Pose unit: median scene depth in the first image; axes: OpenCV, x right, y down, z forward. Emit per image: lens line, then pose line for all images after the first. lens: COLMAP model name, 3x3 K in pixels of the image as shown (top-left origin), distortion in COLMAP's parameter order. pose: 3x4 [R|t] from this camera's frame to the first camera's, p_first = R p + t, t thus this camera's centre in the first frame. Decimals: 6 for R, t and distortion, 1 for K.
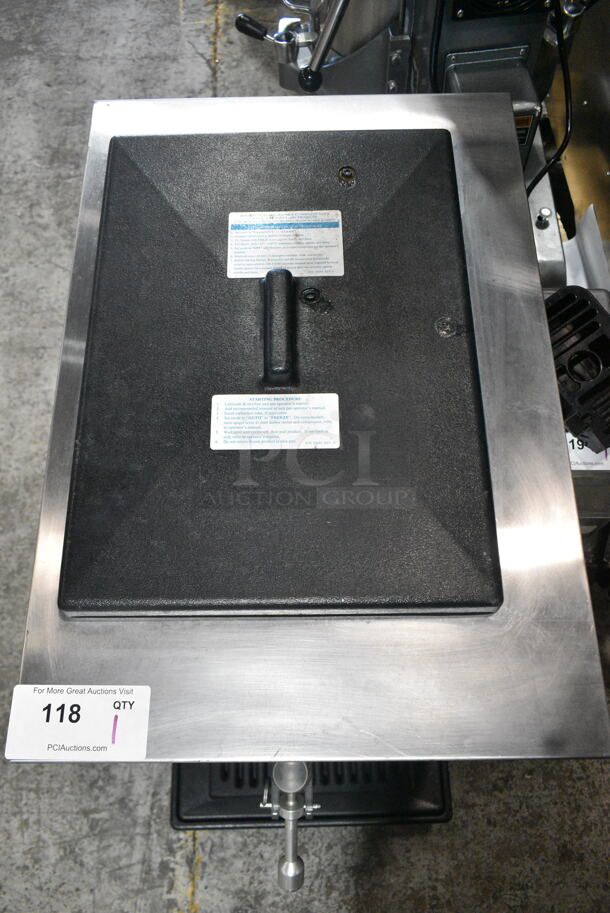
lens RADIAL K [[685.2, 0, 304.3], [0, 685.2, 454.3], [0, 0, 1]] dist [-0.025710, 0.006462]
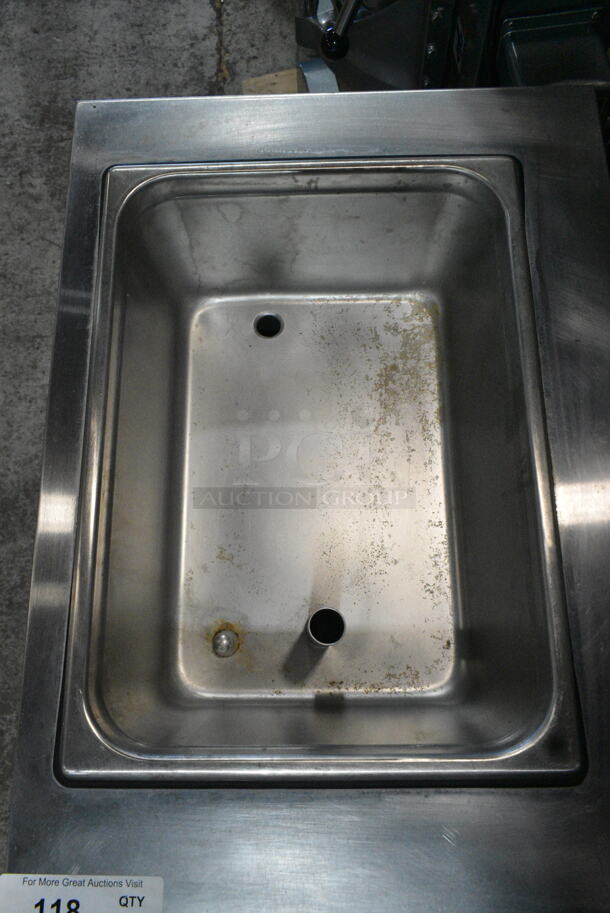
lens RADIAL K [[685.2, 0, 305.2], [0, 685.2, 458.6], [0, 0, 1]] dist [-0.025710, 0.006462]
pose [[0.999917, -0.003712, -0.012324, -0.012360], [0.004824, 0.995797, 0.091461, -0.071676], [0.011933, -0.091513, 0.995732, 0.068659]]
